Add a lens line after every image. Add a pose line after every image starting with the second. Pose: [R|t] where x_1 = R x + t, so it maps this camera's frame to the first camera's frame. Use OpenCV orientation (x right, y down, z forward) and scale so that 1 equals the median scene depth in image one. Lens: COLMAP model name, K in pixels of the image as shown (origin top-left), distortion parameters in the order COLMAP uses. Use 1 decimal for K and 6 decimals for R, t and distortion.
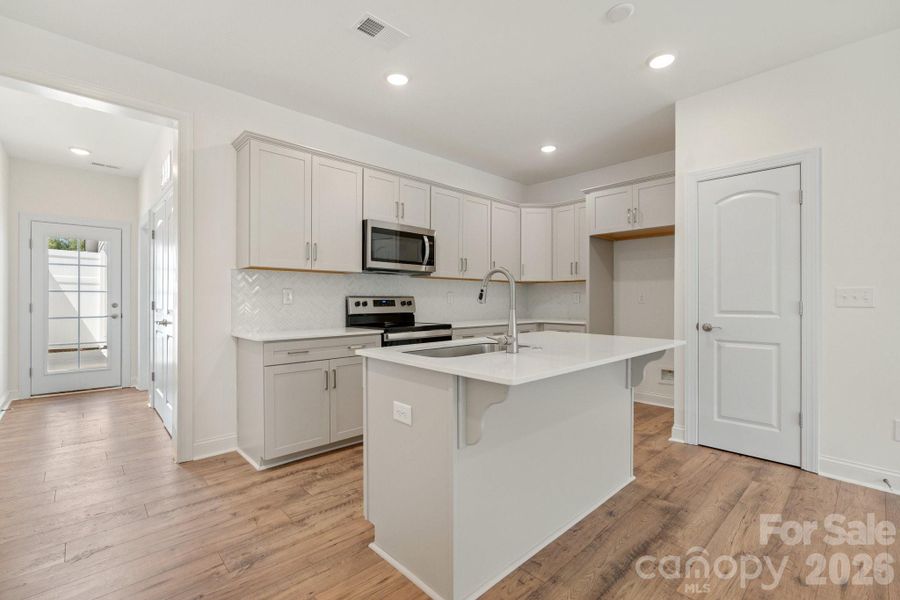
lens RADIAL K [[403.5, 0, 450.5], [0, 403.5, 300.5], [0, 0, 1]] dist [-0.010972, 0.000862]
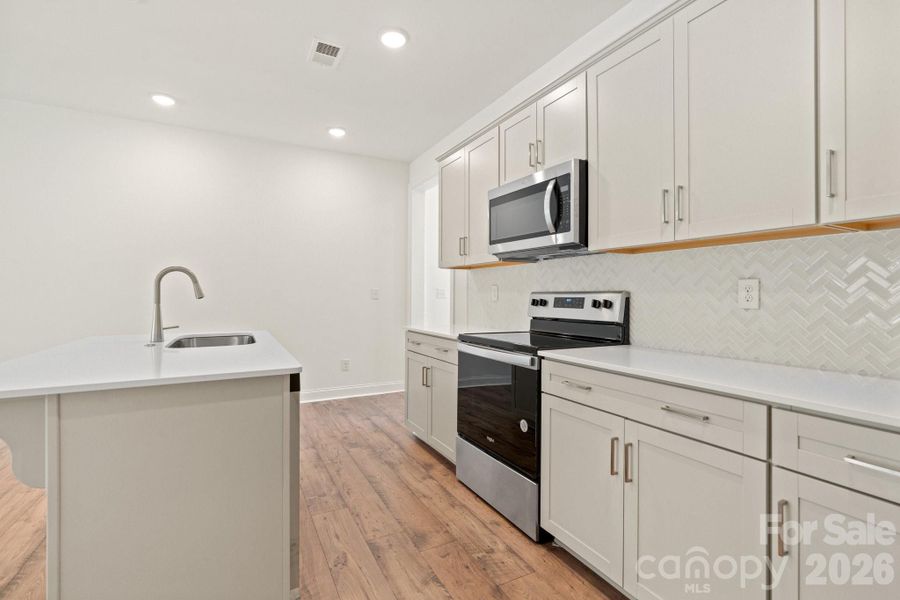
lens RADIAL K [[403.5, 0, 453.1], [0, 403.5, 297.0], [0, 0, 1]] dist [-0.010972, 0.000862]
pose [[-0.257989, -0.002930, -0.966143, 0.706990], [-0.004889, 0.999987, -0.001727, -0.000483], [0.966135, 0.004278, -0.258000, 1.440118]]
